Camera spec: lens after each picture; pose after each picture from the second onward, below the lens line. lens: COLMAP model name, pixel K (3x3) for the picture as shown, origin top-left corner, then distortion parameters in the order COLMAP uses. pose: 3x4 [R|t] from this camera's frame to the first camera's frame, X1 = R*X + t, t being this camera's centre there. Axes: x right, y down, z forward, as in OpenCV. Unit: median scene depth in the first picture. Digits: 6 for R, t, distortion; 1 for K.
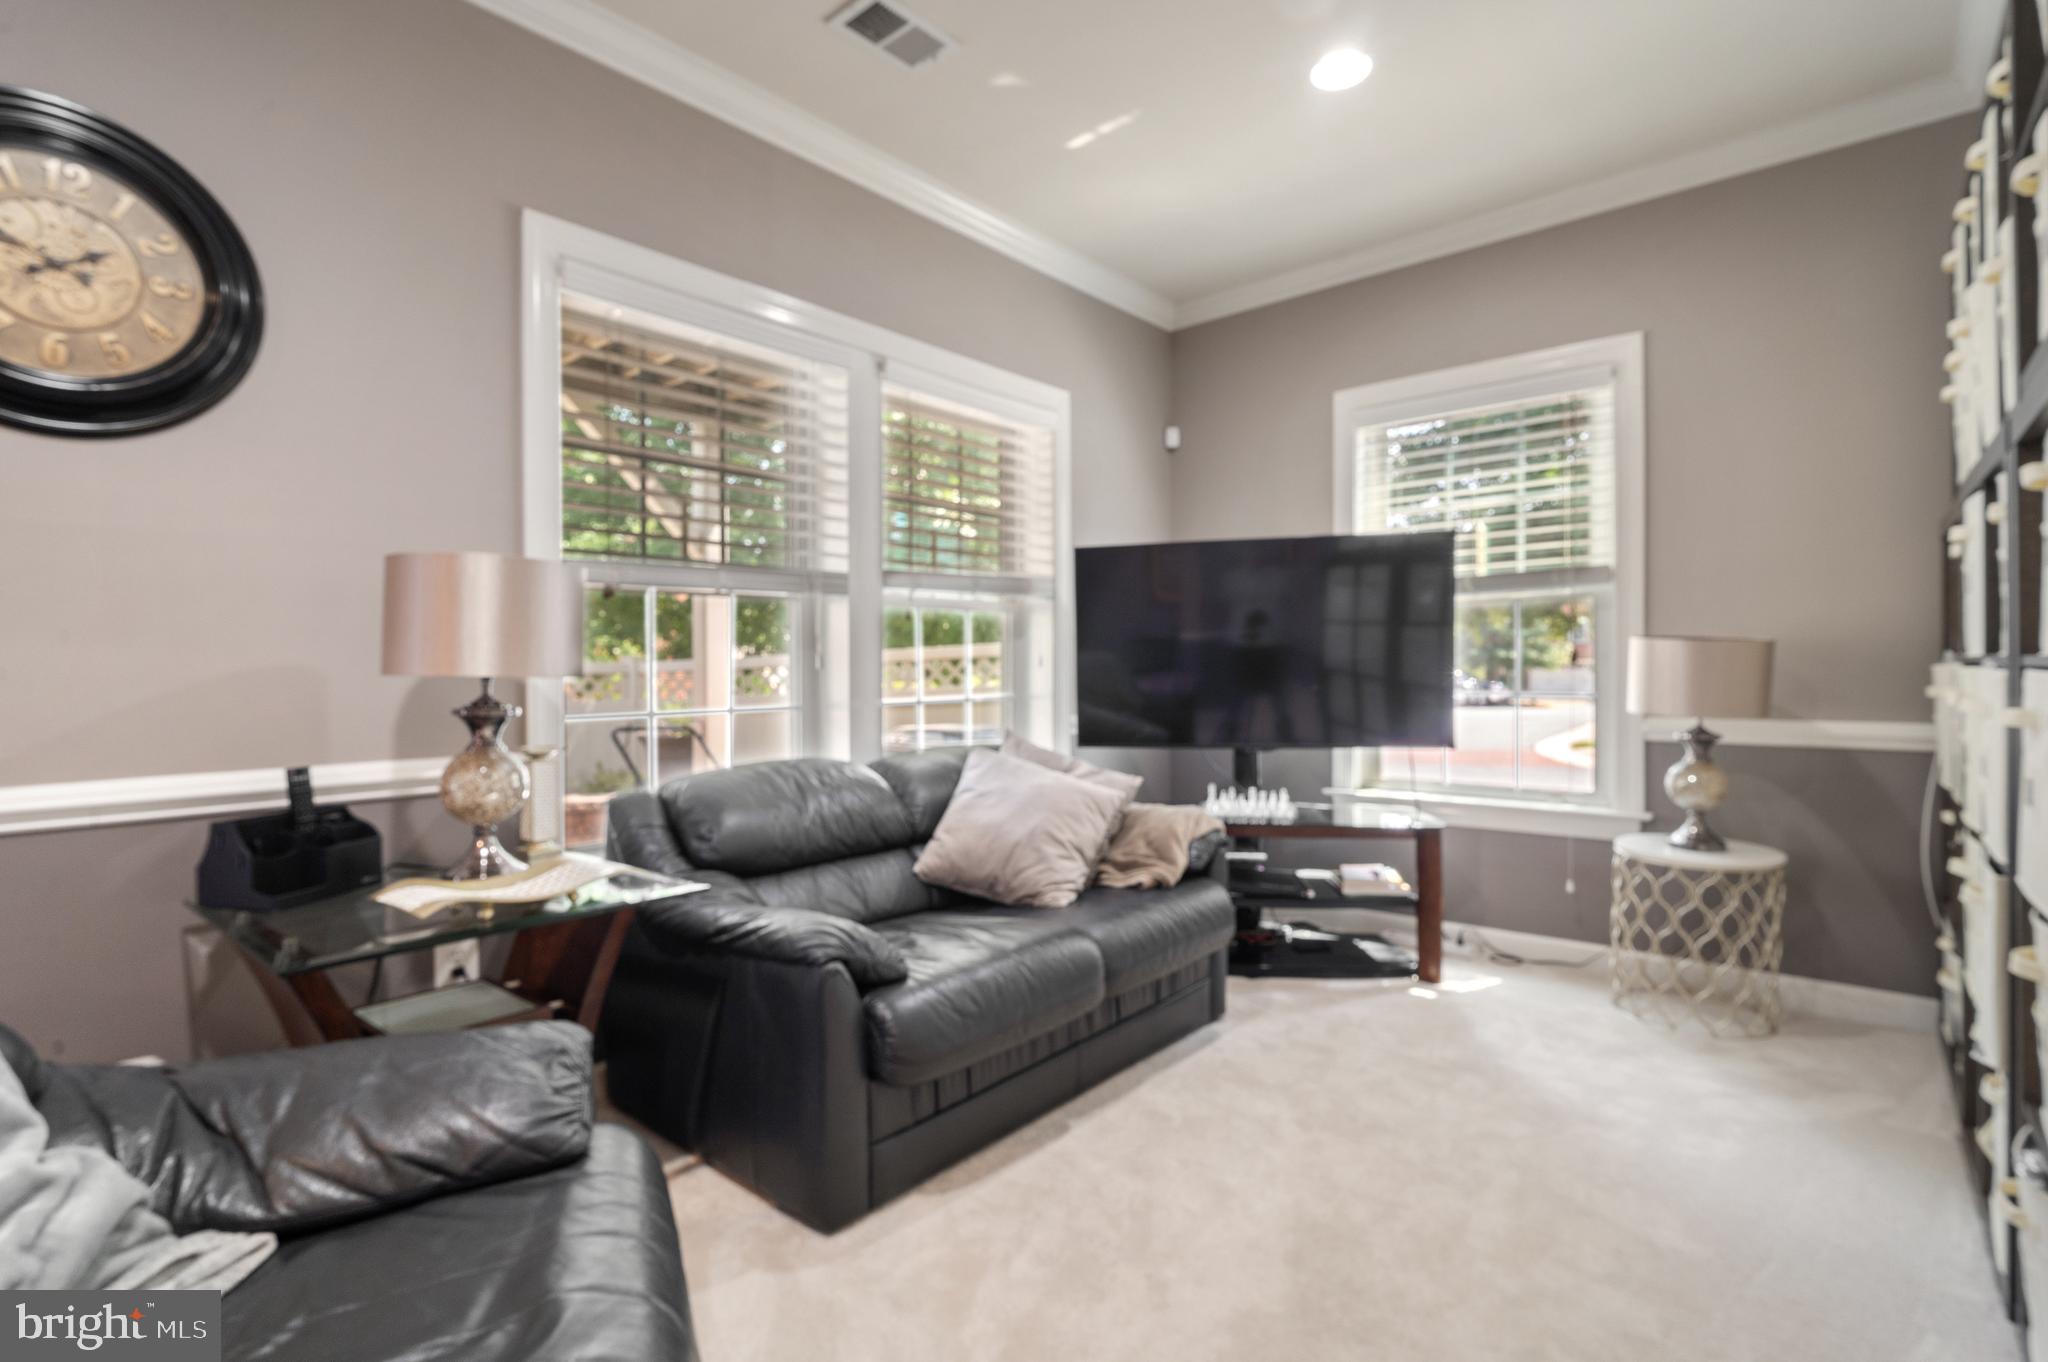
lens RADIAL K [[953.8, 0, 1014.5], [0, 953.8, 676.2], [0, 0, 1]] dist [-0.016431, 0.000792]
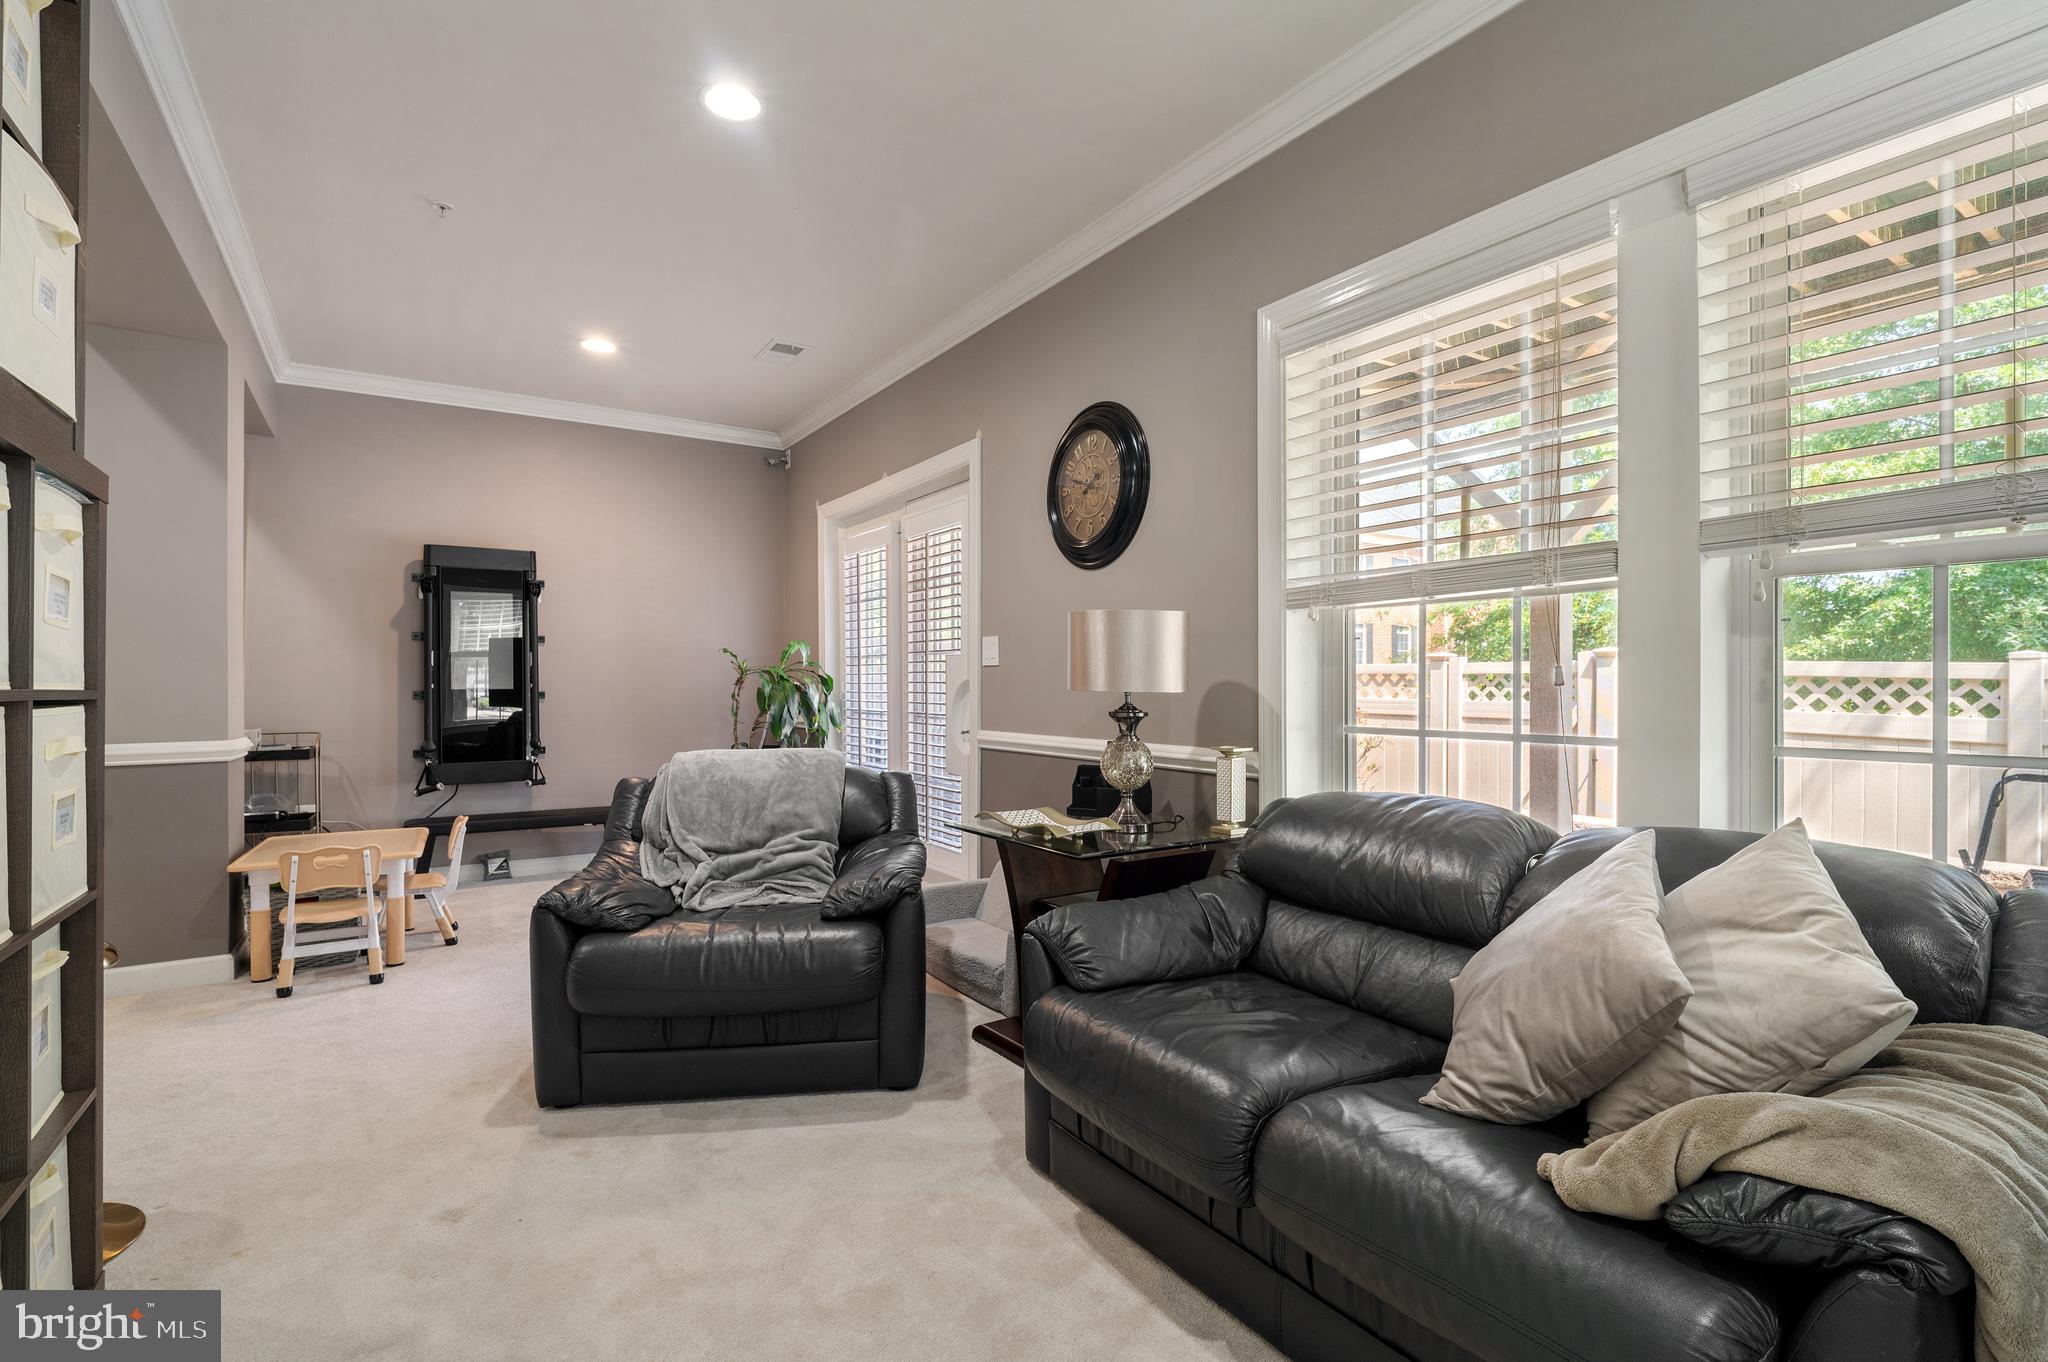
lens RADIAL K [[953.8, 0, 1020.9], [0, 953.8, 677.5], [0, 0, 1]] dist [-0.016431, 0.000792]
pose [[-0.266636, 0.005246, -0.963783, 0.901482], [-0.001217, 0.999983, 0.005780, -0.026844], [0.963796, 0.002714, -0.266625, 1.231036]]
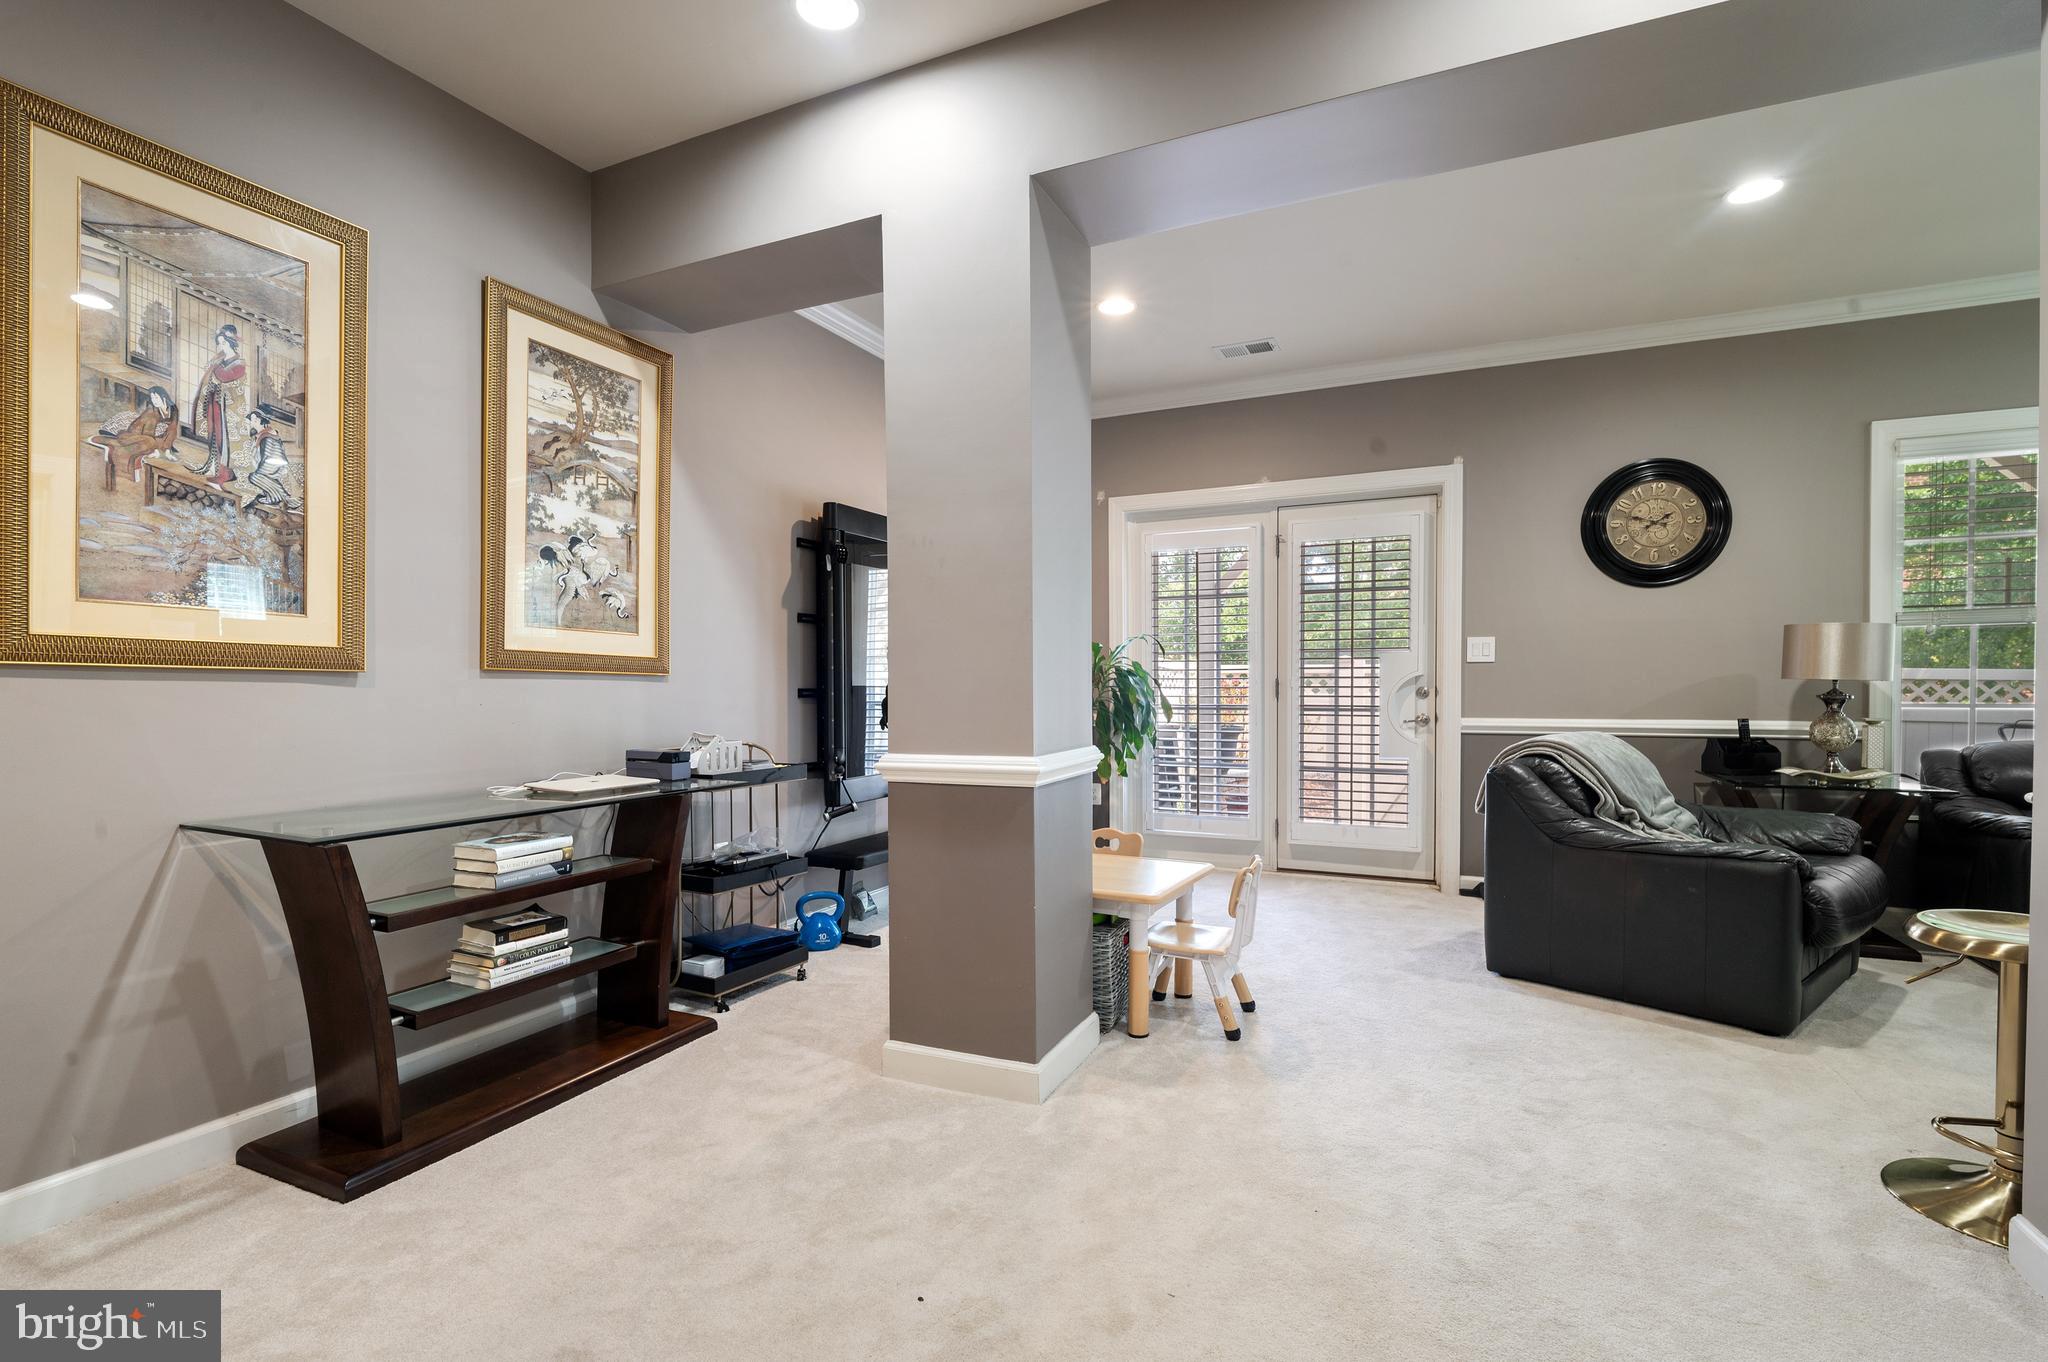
lens RADIAL K [[953.8, 0, 1029.8], [0, 953.8, 692.7], [0, 0, 1]] dist [-0.016431, 0.000792]
pose [[0.273121, 0.021375, -0.961742, 0.936842], [-0.004723, 0.999771, 0.020879, -0.005793], [0.961968, -0.001161, 0.273159, -1.245329]]
